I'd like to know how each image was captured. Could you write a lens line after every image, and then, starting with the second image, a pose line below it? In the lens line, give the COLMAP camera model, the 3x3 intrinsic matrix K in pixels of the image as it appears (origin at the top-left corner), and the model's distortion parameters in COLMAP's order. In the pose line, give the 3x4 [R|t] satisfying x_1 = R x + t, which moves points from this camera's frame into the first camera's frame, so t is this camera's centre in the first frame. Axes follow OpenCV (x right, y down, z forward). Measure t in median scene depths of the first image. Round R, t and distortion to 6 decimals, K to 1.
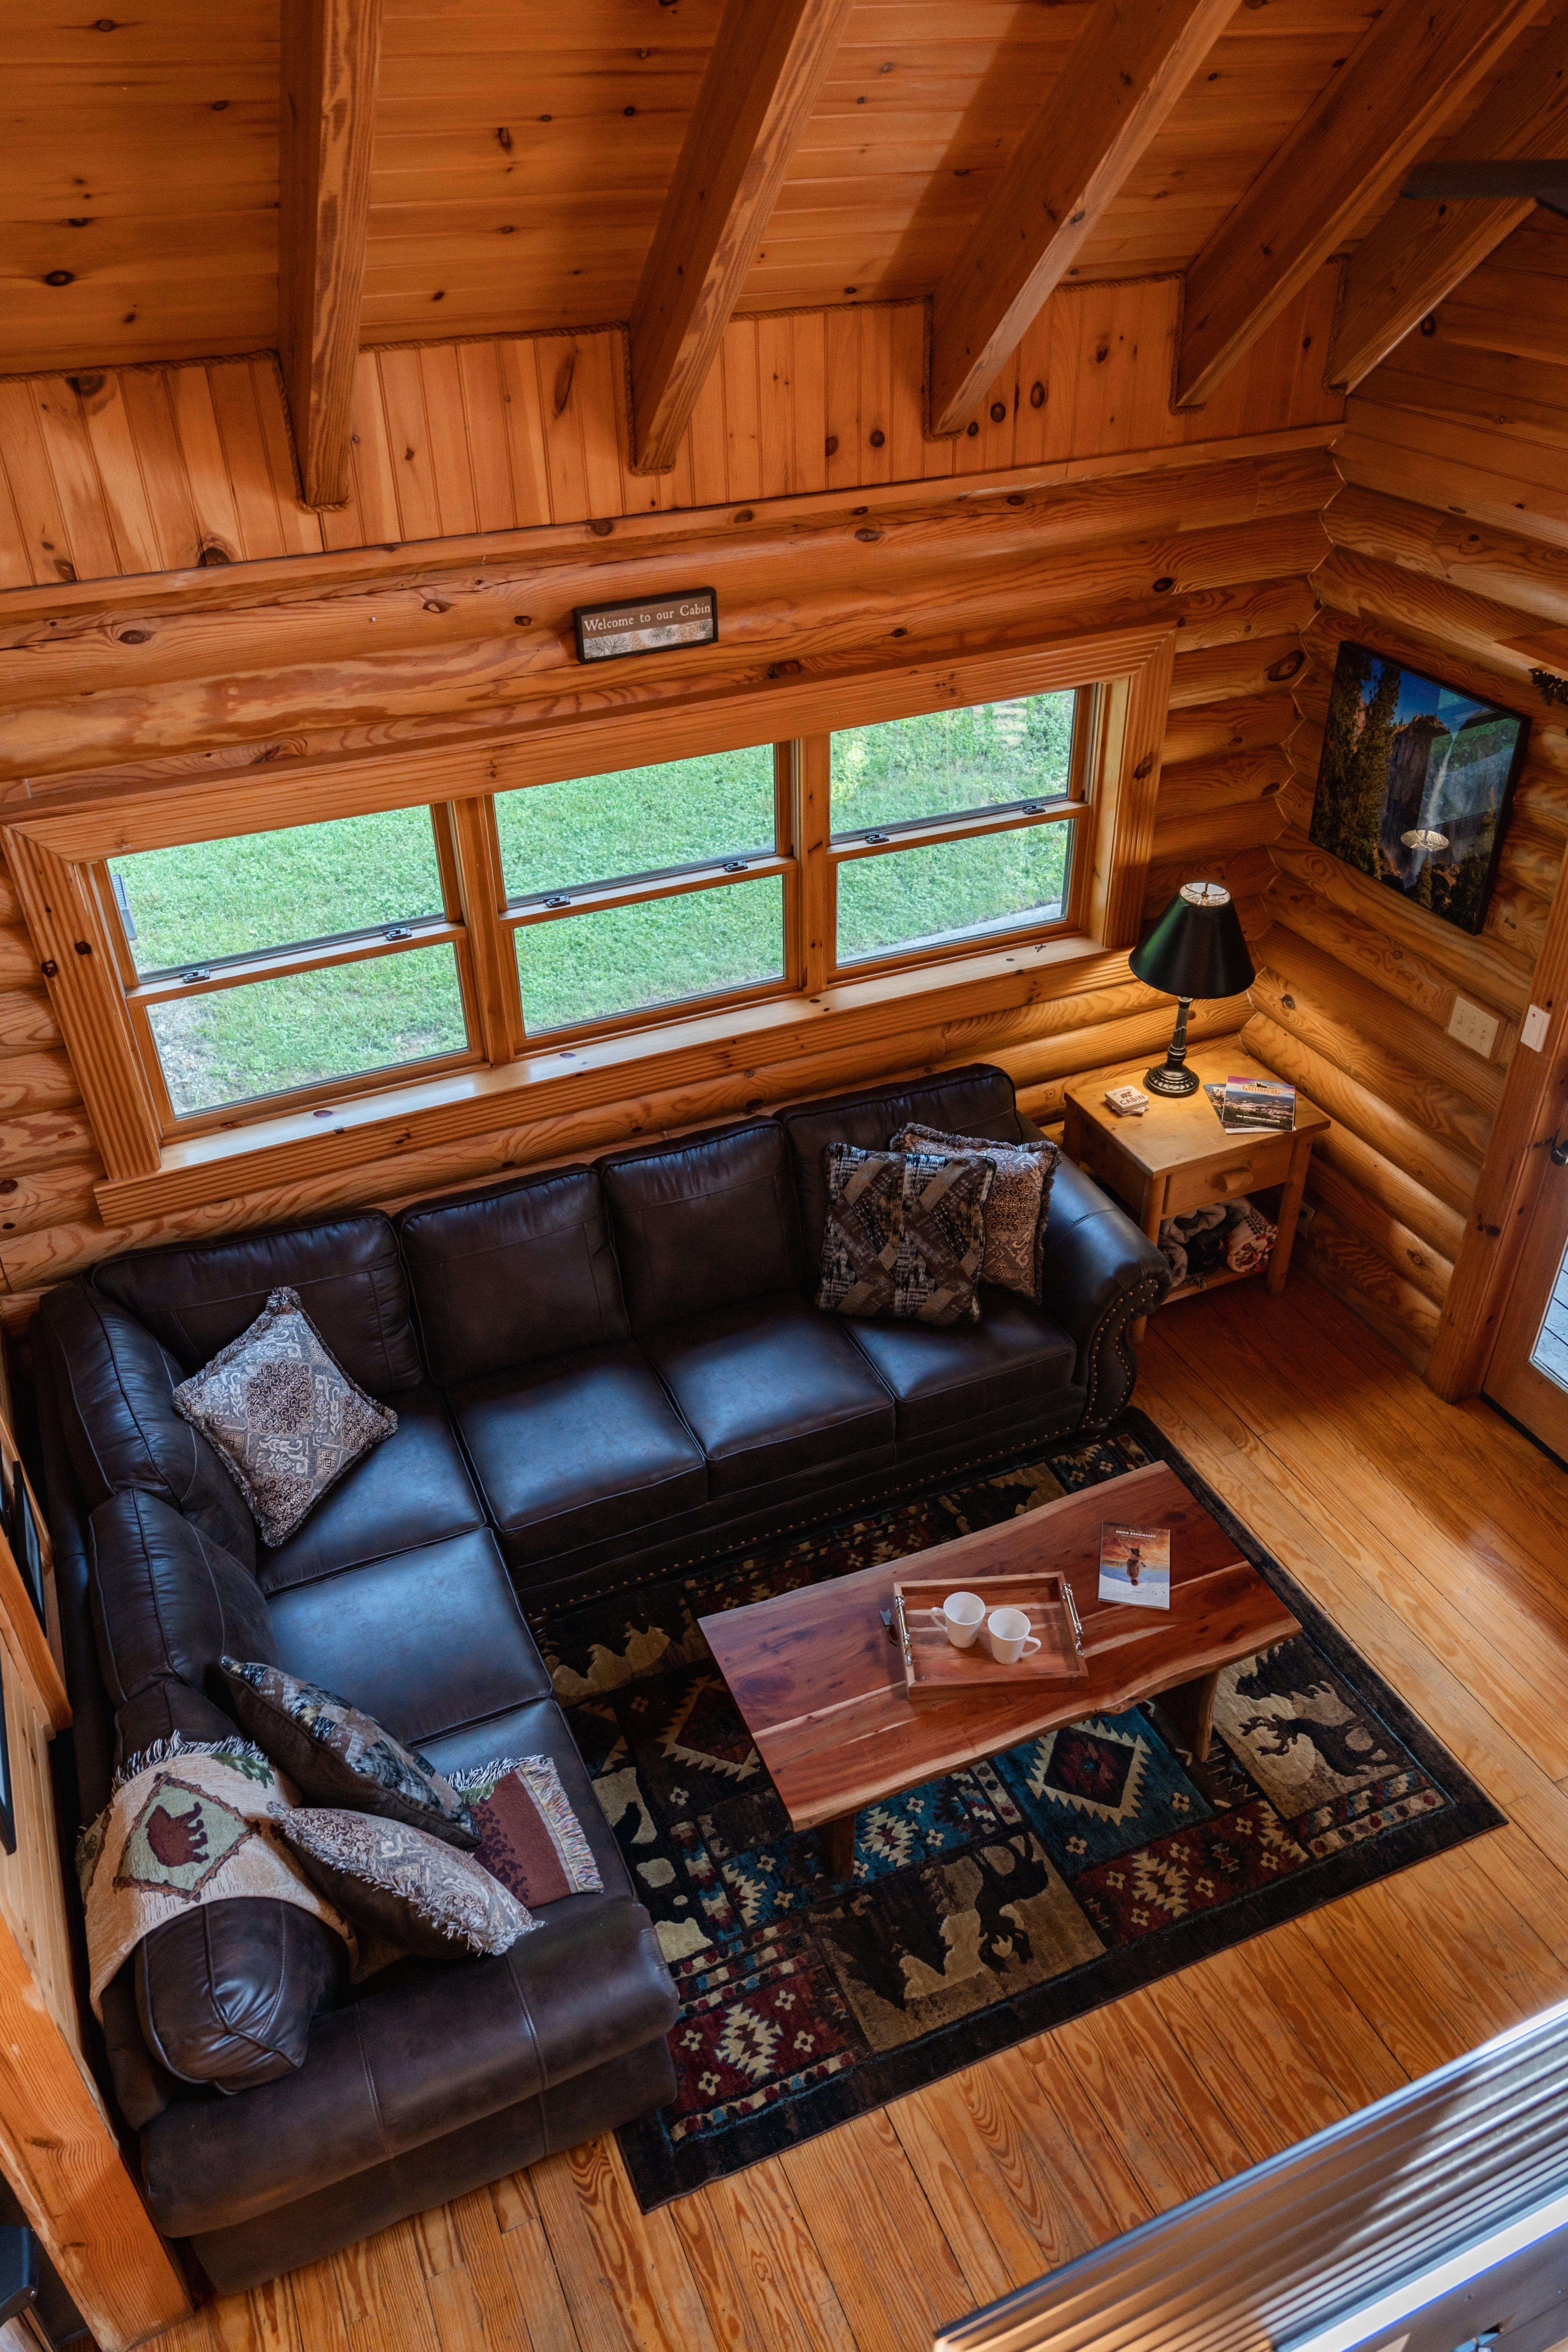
lens RADIAL K [[1746.1, 0, 784.0], [0, 1746.1, 1176.0], [0, 0, 1]] dist [-0.004036, -0.000217]
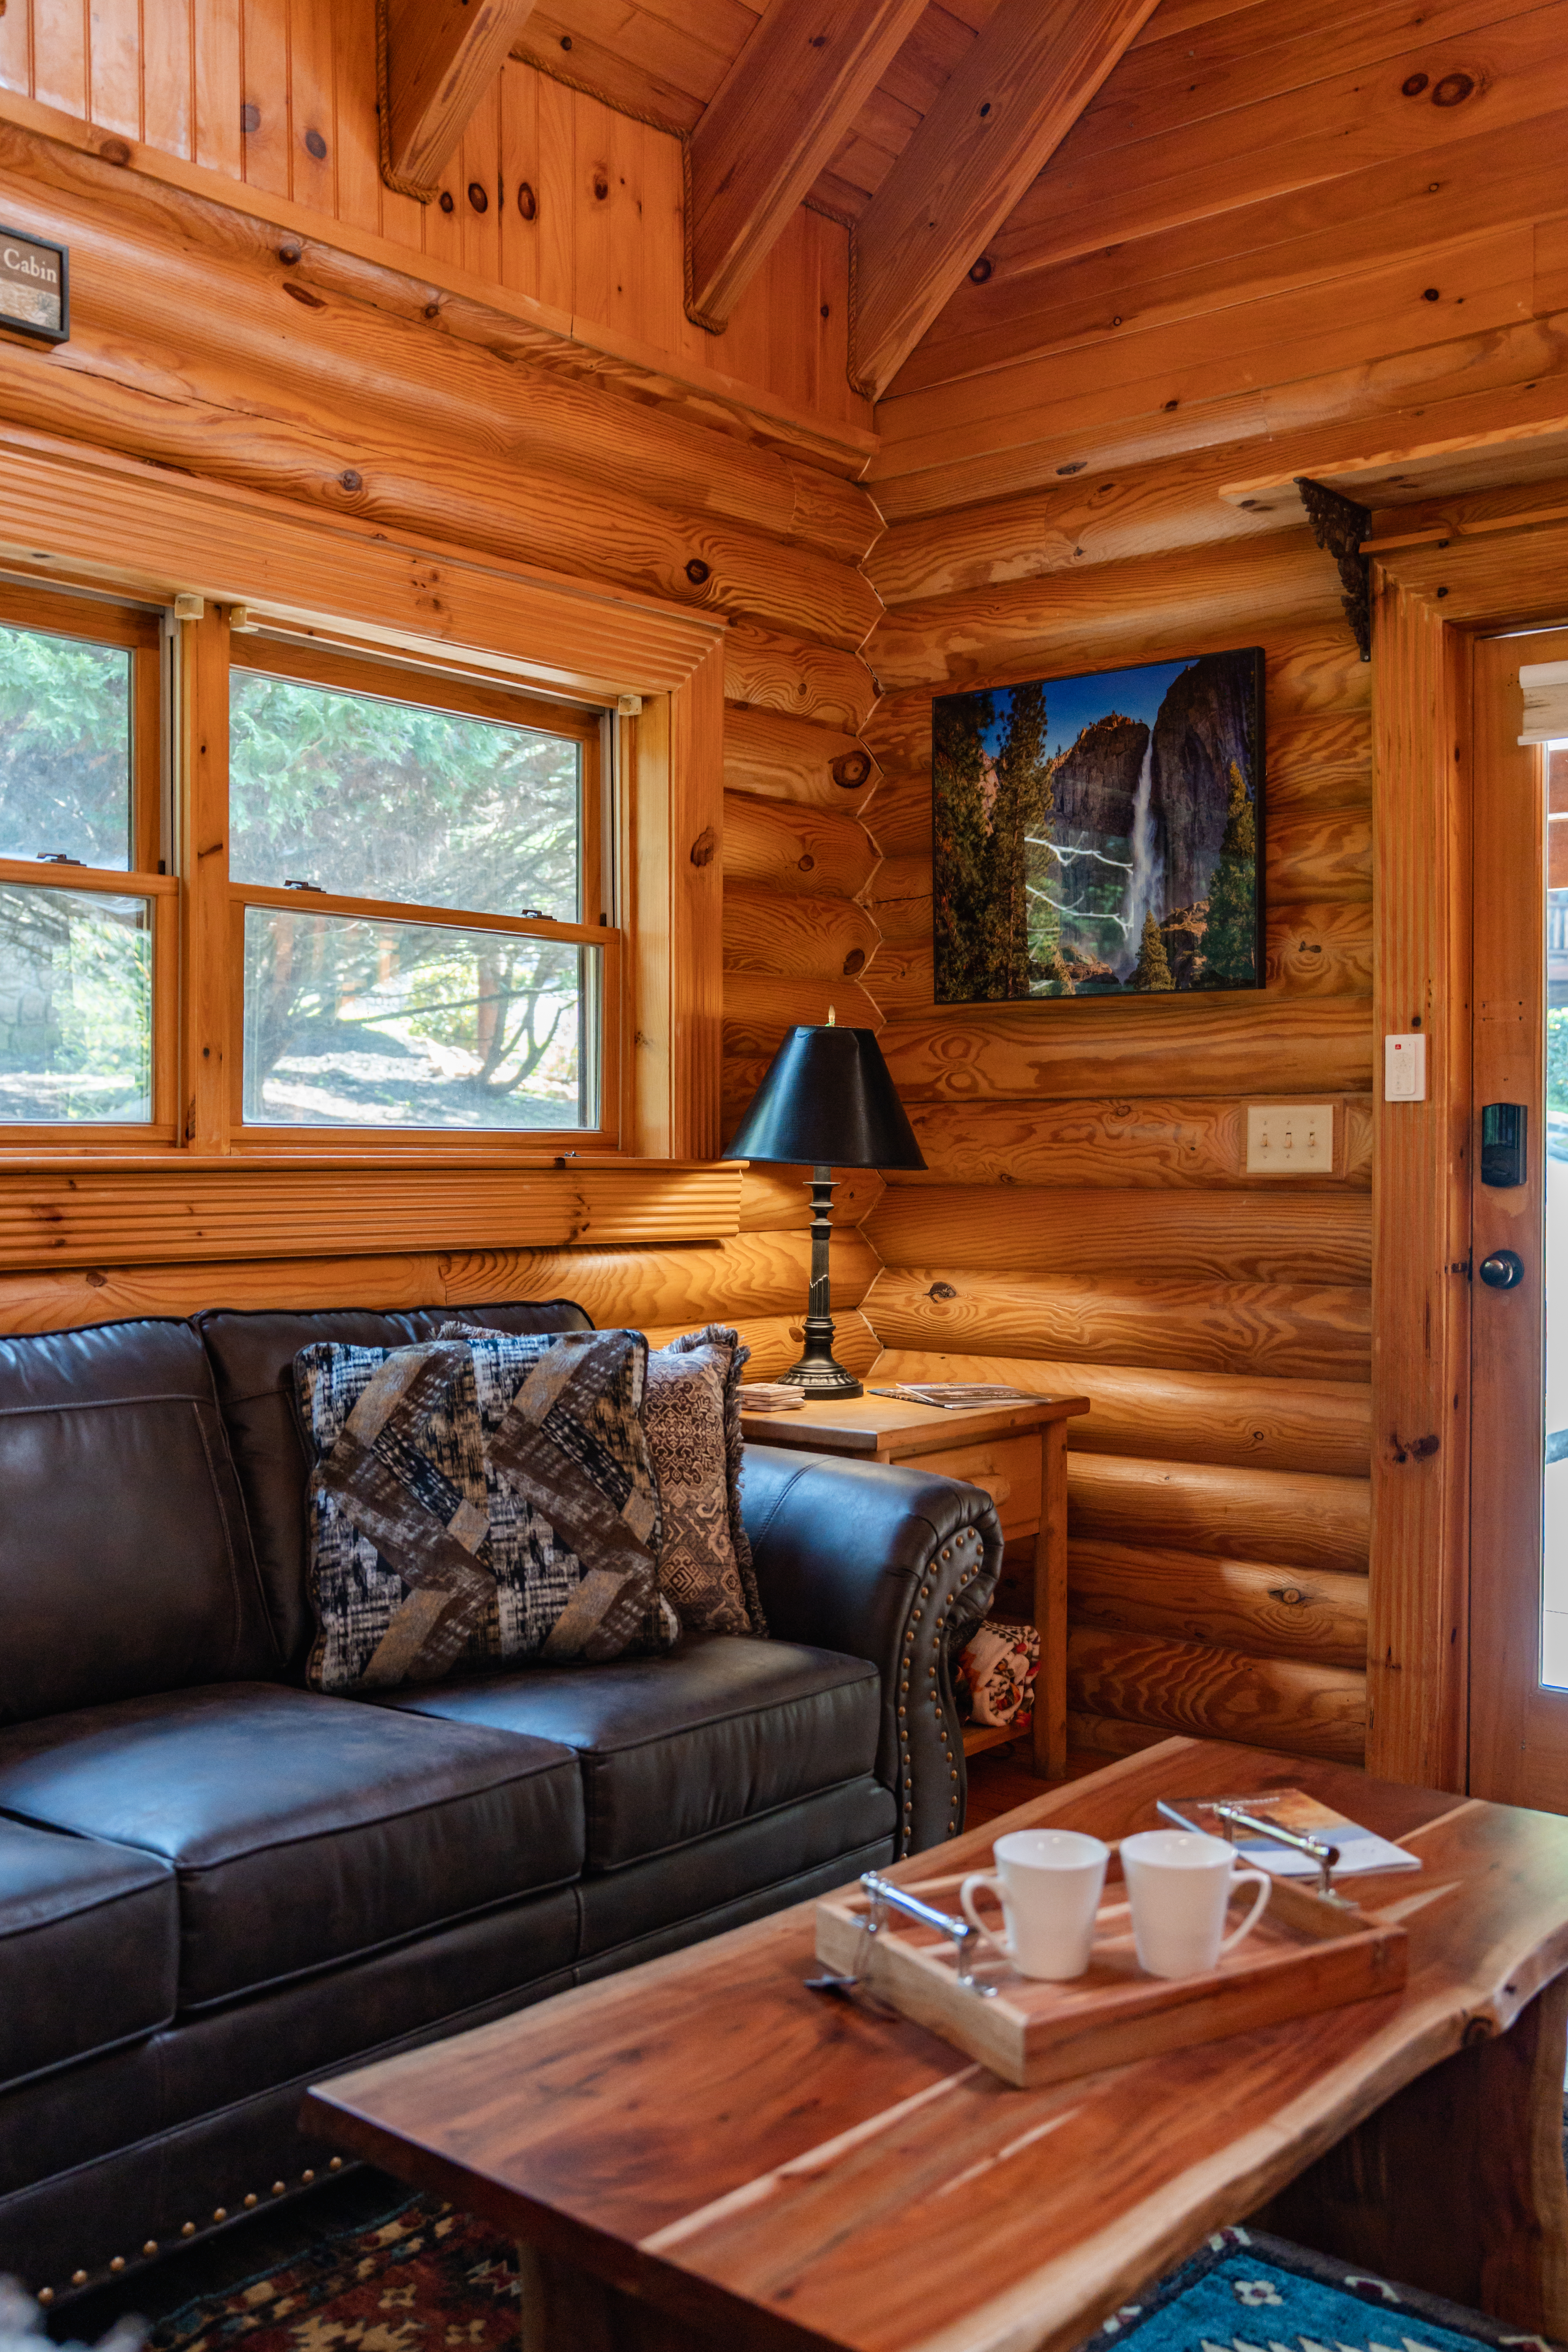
lens RADIAL K [[2208.2, 0, 784.0], [0, 2208.2, 1176.0], [0, 0, 1]] dist [0.002444, 0.002982]
pose [[0.894007, 0.009097, 0.447960, -0.130033], [0.246100, 0.825505, -0.507913, 0.289059], [-0.374414, 0.564321, 0.735769, 0.485198]]
